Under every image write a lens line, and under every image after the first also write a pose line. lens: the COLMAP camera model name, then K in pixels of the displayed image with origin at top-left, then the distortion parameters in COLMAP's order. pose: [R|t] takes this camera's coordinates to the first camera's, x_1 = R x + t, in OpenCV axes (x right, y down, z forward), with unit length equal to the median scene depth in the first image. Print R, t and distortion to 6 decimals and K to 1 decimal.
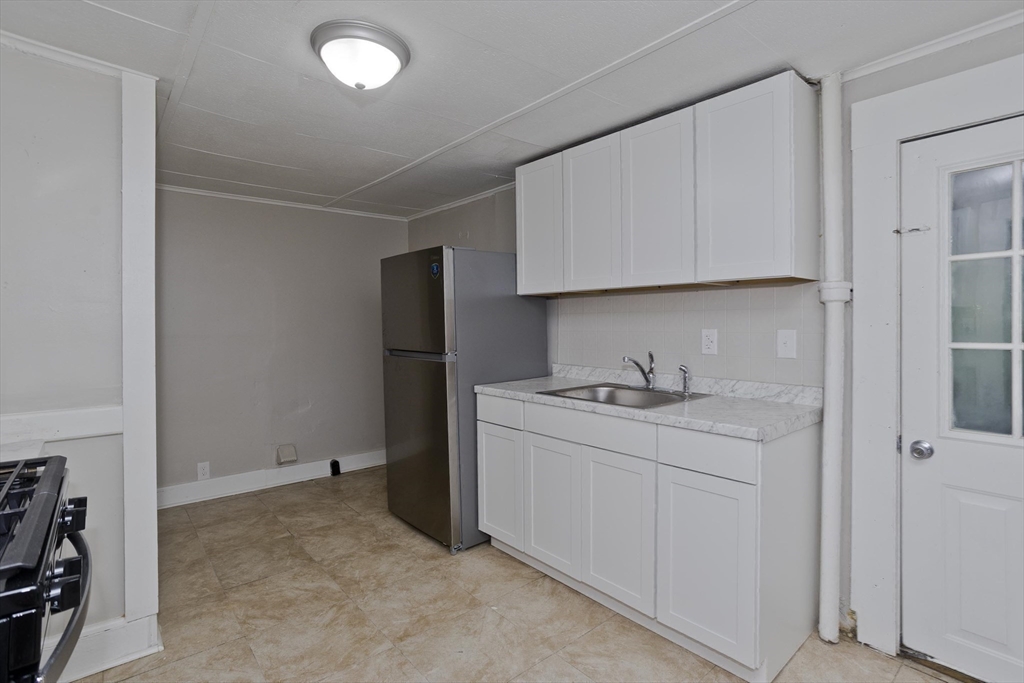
lens RADIAL K [[488.5, 0, 510.9], [0, 488.5, 337.0], [0, 0, 1]] dist [-0.057310, 0.029153]
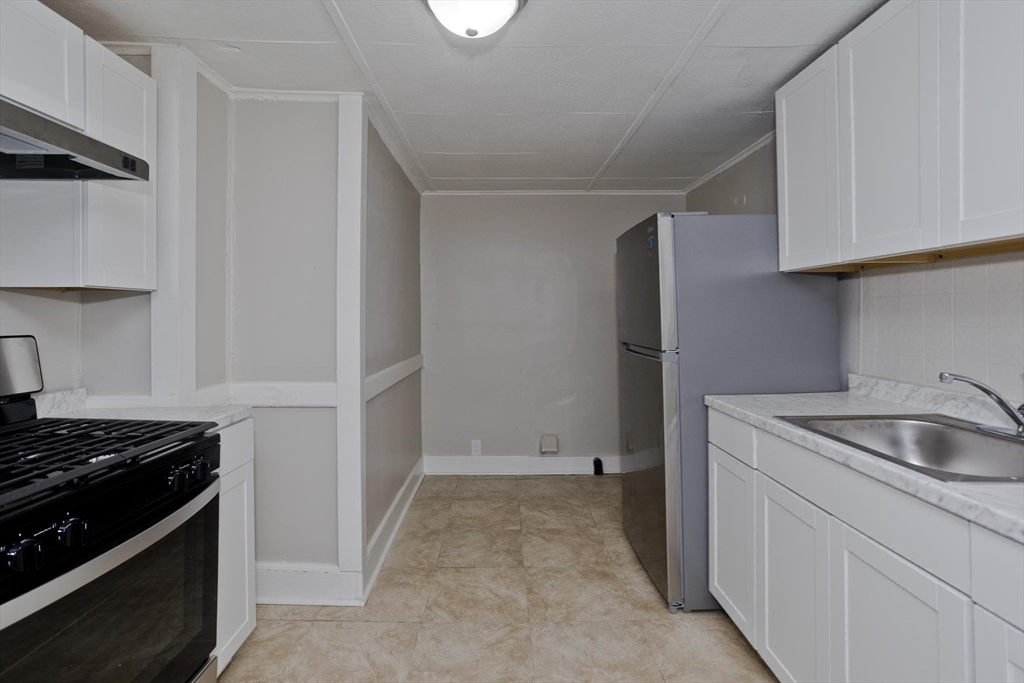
lens RADIAL K [[496.1, 0, 508.9], [0, 496.1, 316.3], [0, 0, 1]] dist [-0.055286, 0.030512]
pose [[0.769362, 0.005033, -0.638793, 0.171584], [-0.019558, 0.999686, -0.015678, -0.004033], [0.638513, 0.024556, 0.769219, 0.224000]]
